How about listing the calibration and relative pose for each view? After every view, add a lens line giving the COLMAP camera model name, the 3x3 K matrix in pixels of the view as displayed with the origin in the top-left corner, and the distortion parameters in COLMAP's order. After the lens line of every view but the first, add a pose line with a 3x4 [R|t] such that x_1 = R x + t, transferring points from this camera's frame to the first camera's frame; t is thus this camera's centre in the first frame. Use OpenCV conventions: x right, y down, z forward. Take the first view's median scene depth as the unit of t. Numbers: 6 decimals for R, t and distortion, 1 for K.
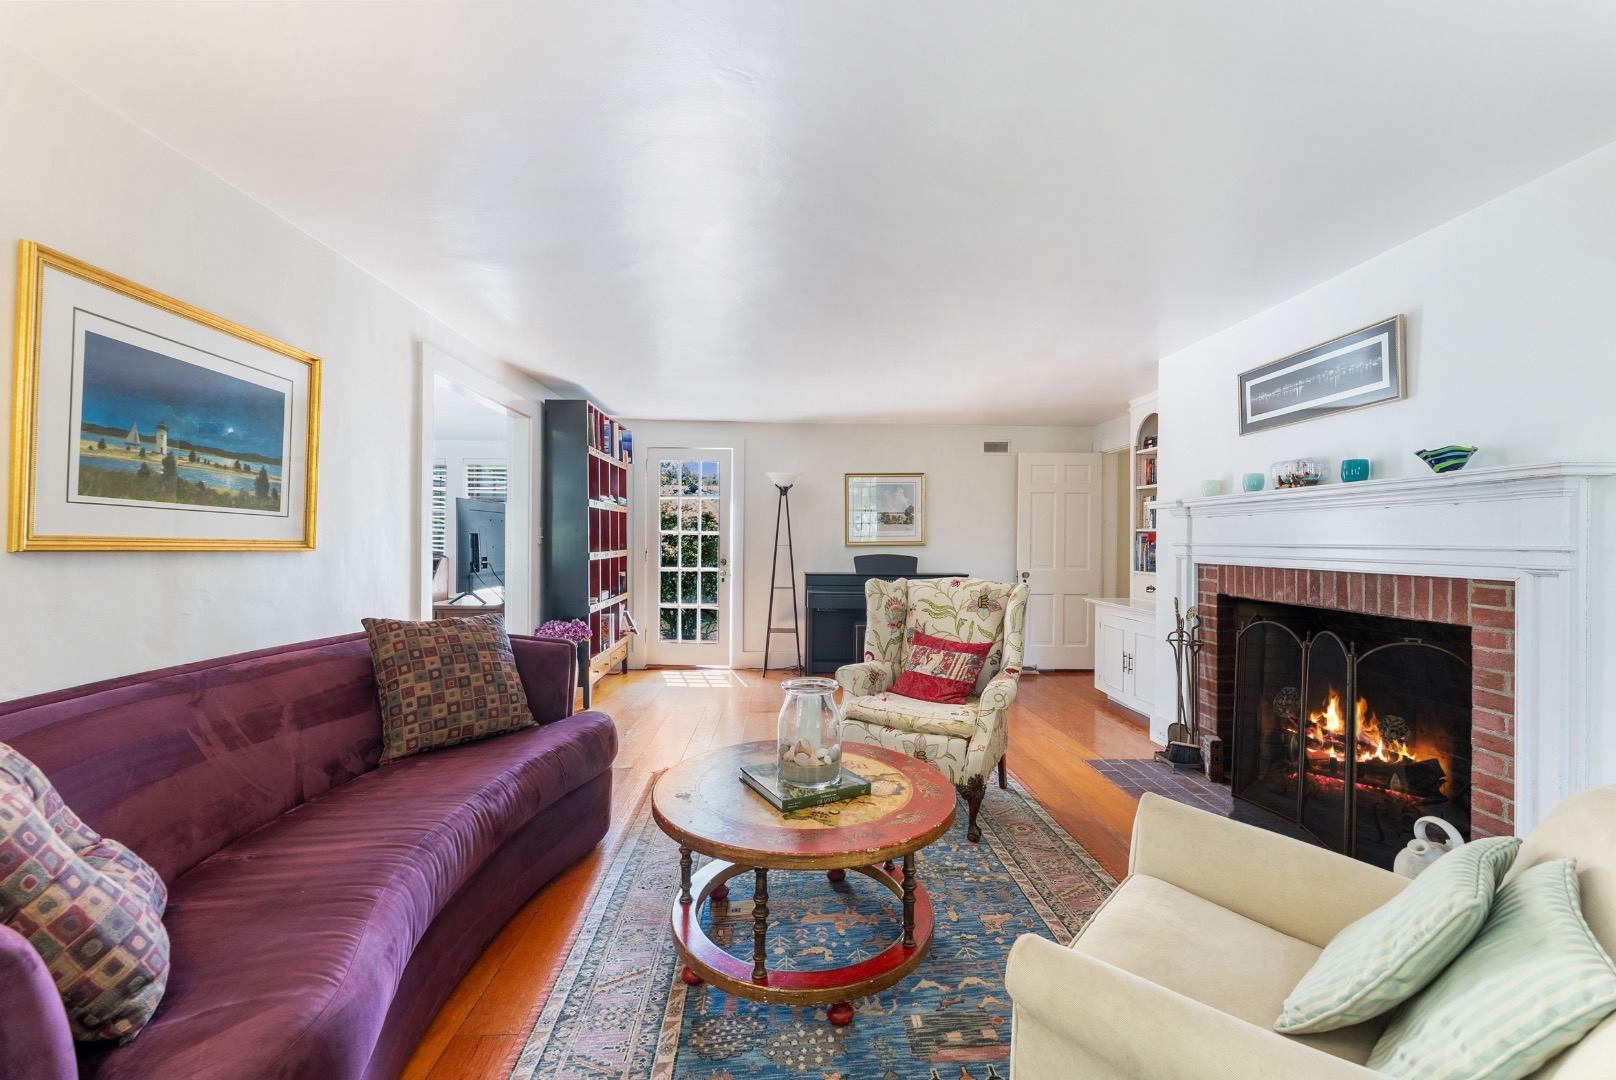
lens RADIAL K [[661.2, 0, 807.9], [0, 661.2, 535.3], [0, 0, 1]] dist [0.001494, -0.001629]
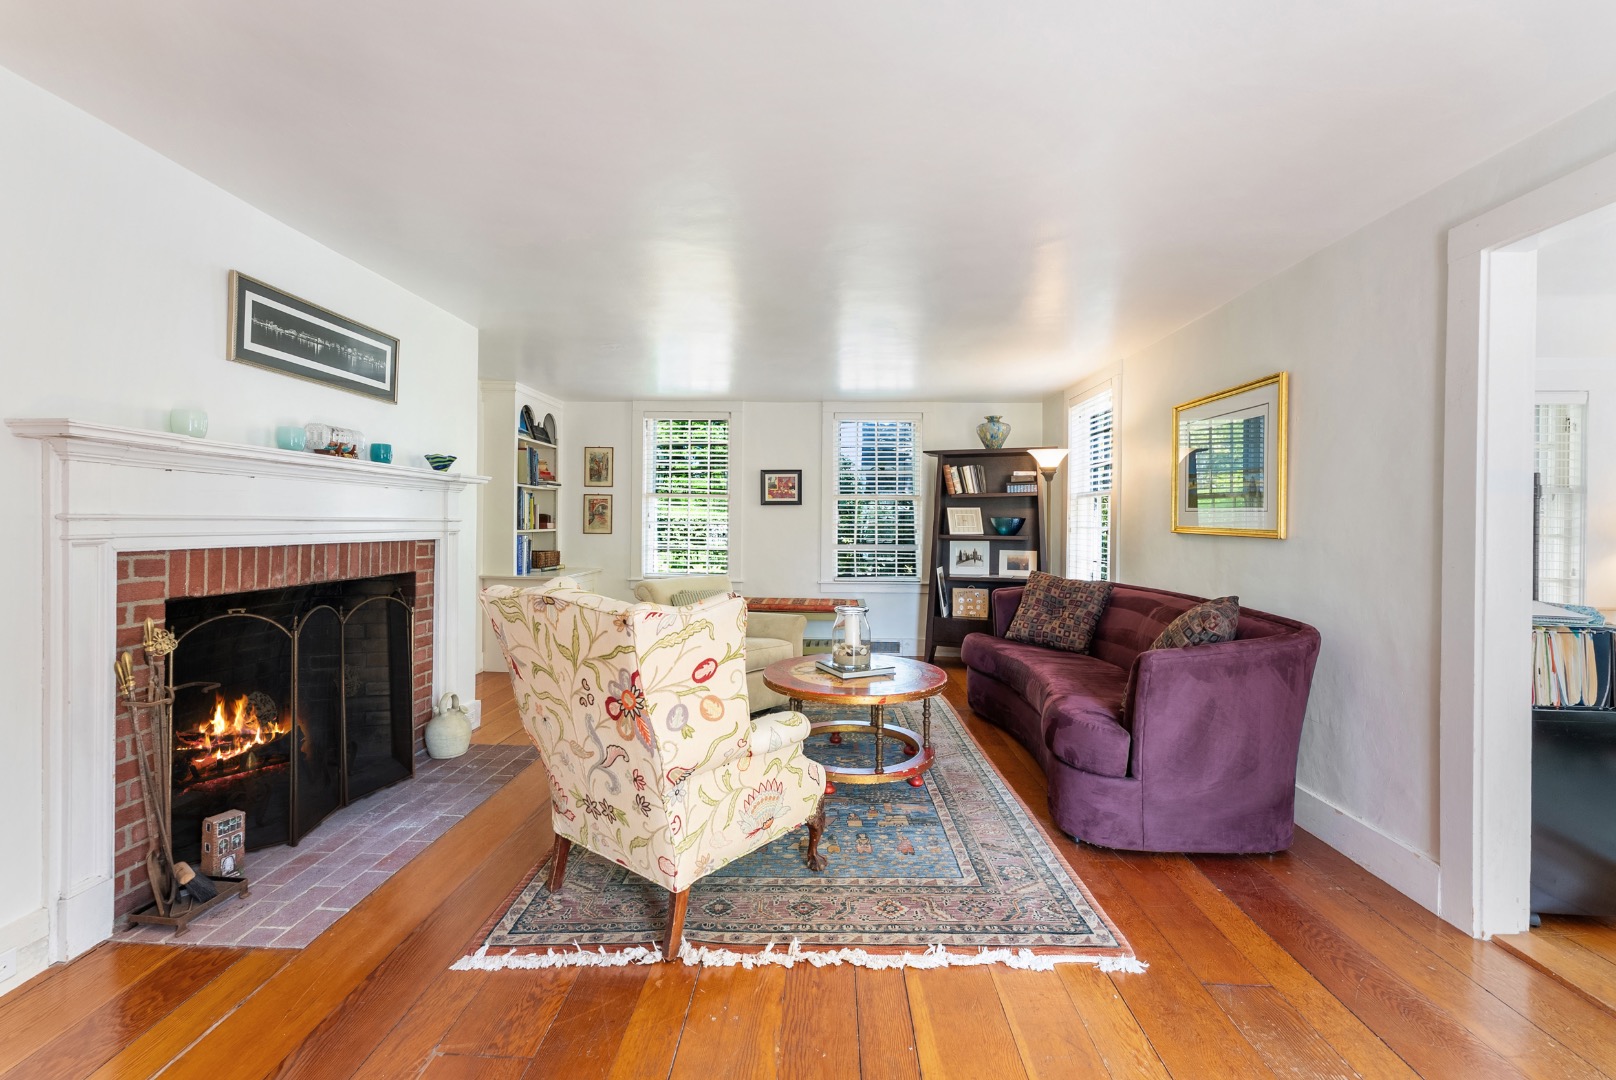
lens RADIAL K [[661.2, 0, 807.6], [0, 661.2, 527.4], [0, 0, 1]] dist [0.001494, -0.001629]
pose [[-0.997507, -0.017951, 0.068242, 0.003937], [-0.017950, 0.999839, 0.000621, 0.016182], [-0.068242, -0.000605, -0.997669, 1.997332]]
